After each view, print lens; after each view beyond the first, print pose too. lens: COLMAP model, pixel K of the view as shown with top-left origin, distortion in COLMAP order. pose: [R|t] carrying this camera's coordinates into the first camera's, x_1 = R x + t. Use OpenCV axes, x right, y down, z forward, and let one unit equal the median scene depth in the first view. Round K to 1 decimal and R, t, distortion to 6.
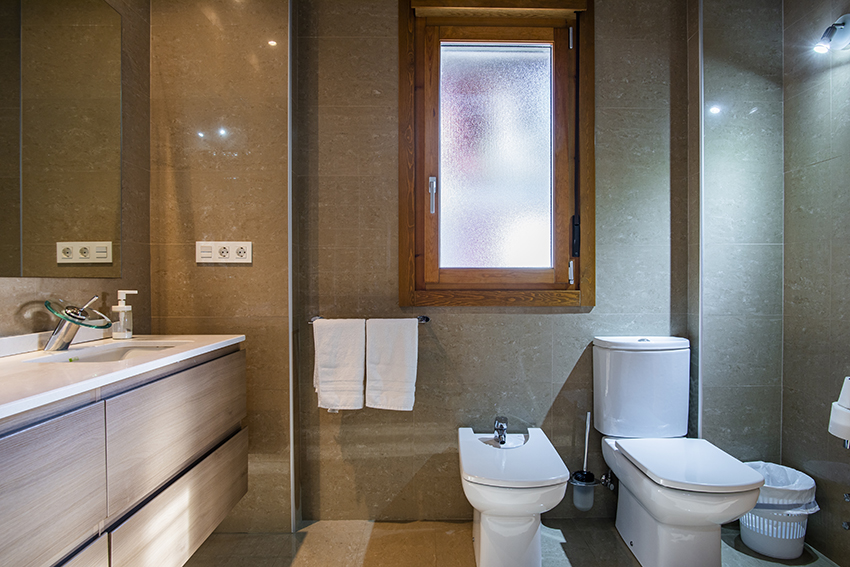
lens RADIAL K [[503.9, 0, 443.2], [0, 503.9, 285.5], [0, 0, 1]] dist [-0.036632, 0.015280]
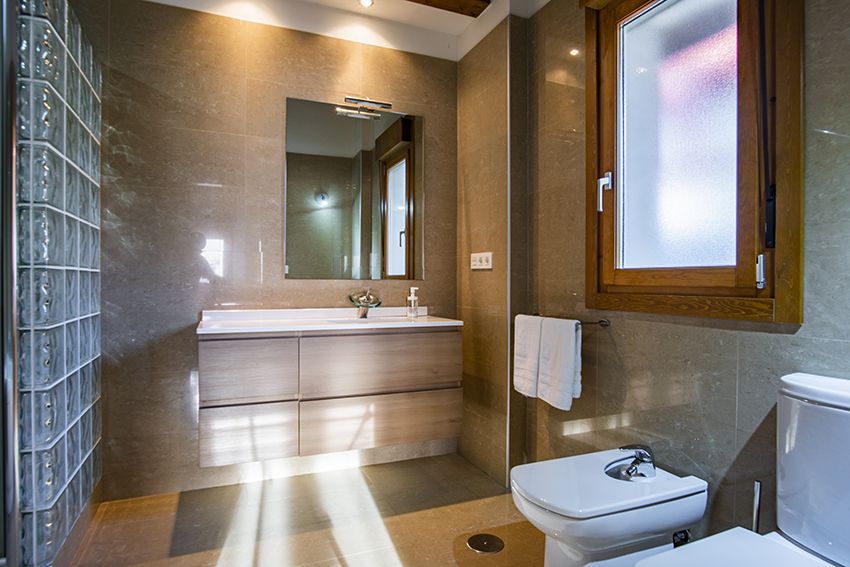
lens RADIAL K [[503.9, 0, 443.2], [0, 503.9, 285.5], [0, 0, 1]] dist [-0.036632, 0.015280]
pose [[0.383278, 0.009449, -0.923585, 0.720135], [-0.014496, 0.999886, 0.004213, -0.003771], [0.923519, 0.011773, 0.383372, 0.353471]]
